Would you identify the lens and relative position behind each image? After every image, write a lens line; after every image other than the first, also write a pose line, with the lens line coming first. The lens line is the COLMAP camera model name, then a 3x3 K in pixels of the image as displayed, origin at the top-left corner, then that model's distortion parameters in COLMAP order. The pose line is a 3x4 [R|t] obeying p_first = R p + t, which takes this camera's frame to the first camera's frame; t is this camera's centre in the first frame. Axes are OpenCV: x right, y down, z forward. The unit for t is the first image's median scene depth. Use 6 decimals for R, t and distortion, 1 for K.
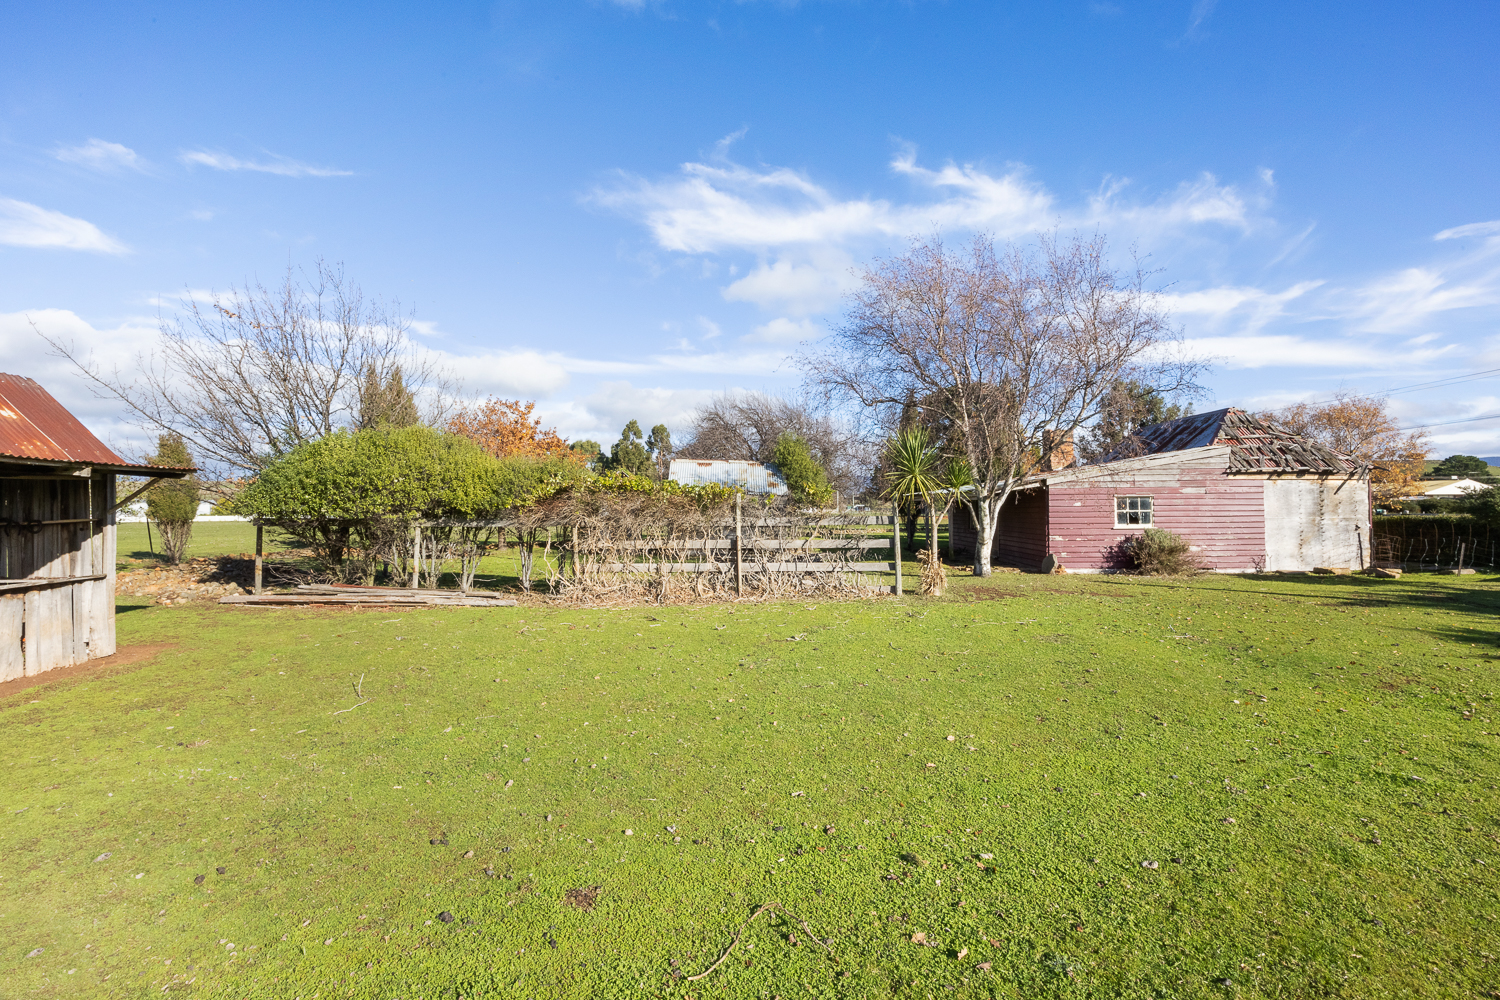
lens RADIAL K [[696.6, 0, 750.0], [0, 696.6, 500.0], [0, 0, 1]] dist [0.001159, -0.000036]
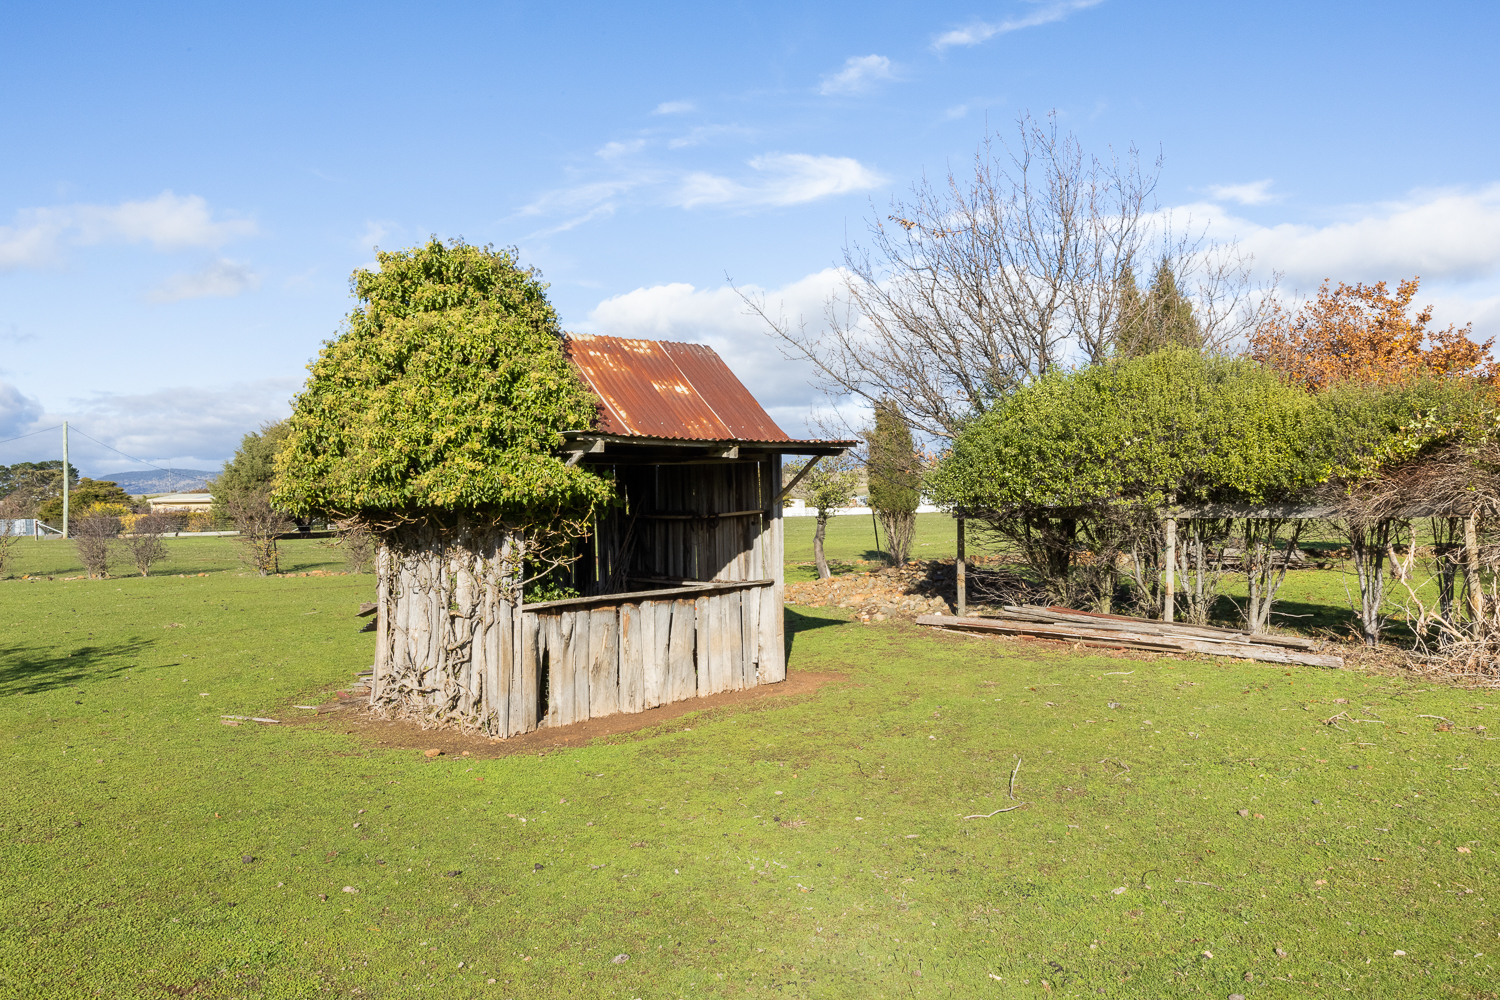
lens RADIAL K [[1111.1, 0, 750.0], [0, 1111.1, 500.0], [0, 0, 1]] dist [-0.006392, 0.003061]
pose [[0.628290, -0.016588, -0.777802, 0.036448], [0.034100, 0.999399, 0.006232, 0.004541], [0.777231, -0.030439, 0.628479, 0.129674]]
